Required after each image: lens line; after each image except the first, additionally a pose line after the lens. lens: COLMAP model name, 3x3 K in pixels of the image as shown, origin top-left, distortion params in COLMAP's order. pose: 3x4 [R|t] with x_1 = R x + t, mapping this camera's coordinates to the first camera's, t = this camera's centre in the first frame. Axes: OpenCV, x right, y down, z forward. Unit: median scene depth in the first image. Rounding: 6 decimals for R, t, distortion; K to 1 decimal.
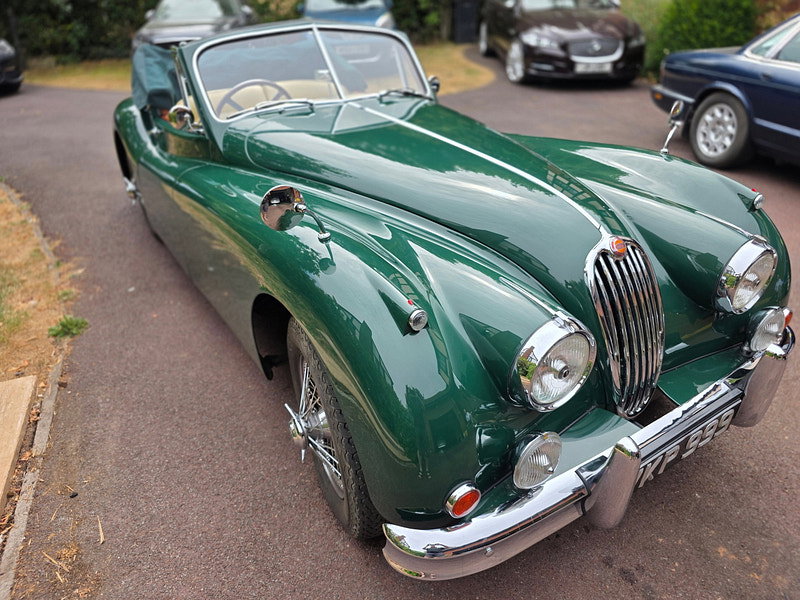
lens RADIAL K [[558.0, 0, 418.7], [0, 558.0, 304.8], [0, 0, 1]] dist [0.009283, -0.007555]
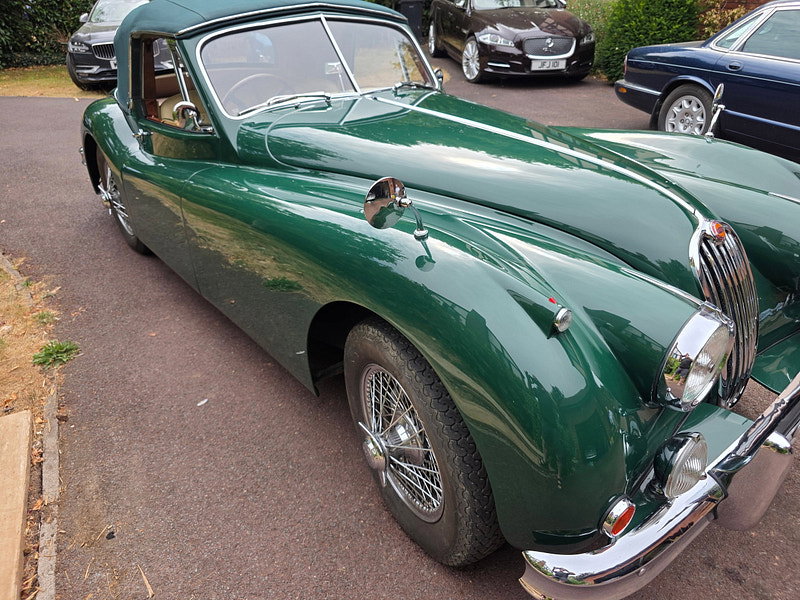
lens RADIAL K [[554.4, 0, 414.3], [0, 554.4, 297.7], [0, 0, 1]] dist [0.024323, -0.024294]
pose [[0.993770, -0.055058, 0.096898, -0.161360], [0.056586, 0.998312, -0.013094, -0.004773], [-0.096014, 0.018496, 0.995208, 0.067451]]
